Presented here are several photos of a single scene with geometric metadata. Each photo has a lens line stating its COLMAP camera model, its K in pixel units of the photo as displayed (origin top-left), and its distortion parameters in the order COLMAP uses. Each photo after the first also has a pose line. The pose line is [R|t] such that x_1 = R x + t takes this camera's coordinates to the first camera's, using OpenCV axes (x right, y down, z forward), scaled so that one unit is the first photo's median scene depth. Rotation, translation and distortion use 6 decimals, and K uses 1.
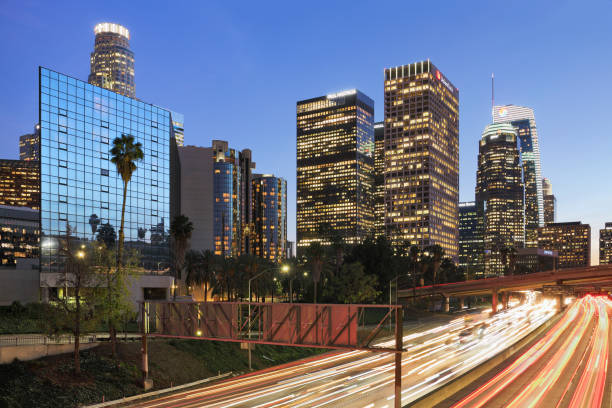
lens RADIAL K [[453.7, 0, 307.6], [0, 453.7, 226.1], [0, 0, 1]] dist [-0.002688, -0.000936]
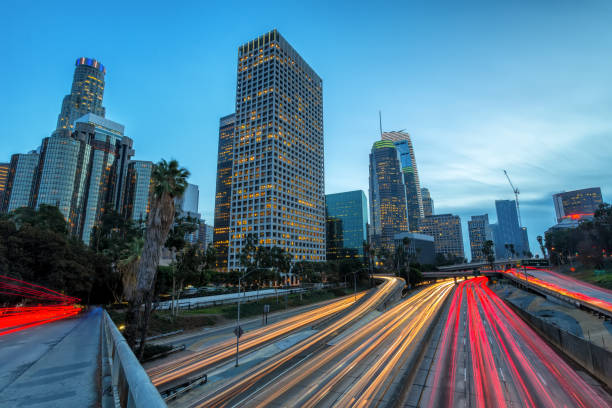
lens RADIAL K [[289.2, 0, 300.6], [0, 289.2, 206.2], [0, 0, 1]] dist [-0.001843, -0.000155]
pose [[0.998563, -0.016467, 0.050995, 0.253405], [0.020033, 0.997331, -0.070218, 0.042345], [-0.049703, 0.071138, 0.996227, 0.375506]]
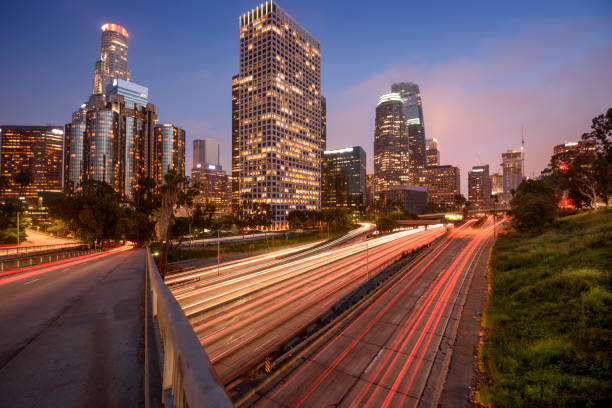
lens RADIAL K [[264.7, 0, 301.0], [0, 264.7, 207.1], [0, 0, 1]] dist [-0.001147, 0.000103]
pose [[0.999608, -0.026487, -0.009089, 0.291968], [0.027373, 0.992678, 0.117650, 0.028305], [0.005906, -0.117852, 0.993014, 0.315185]]
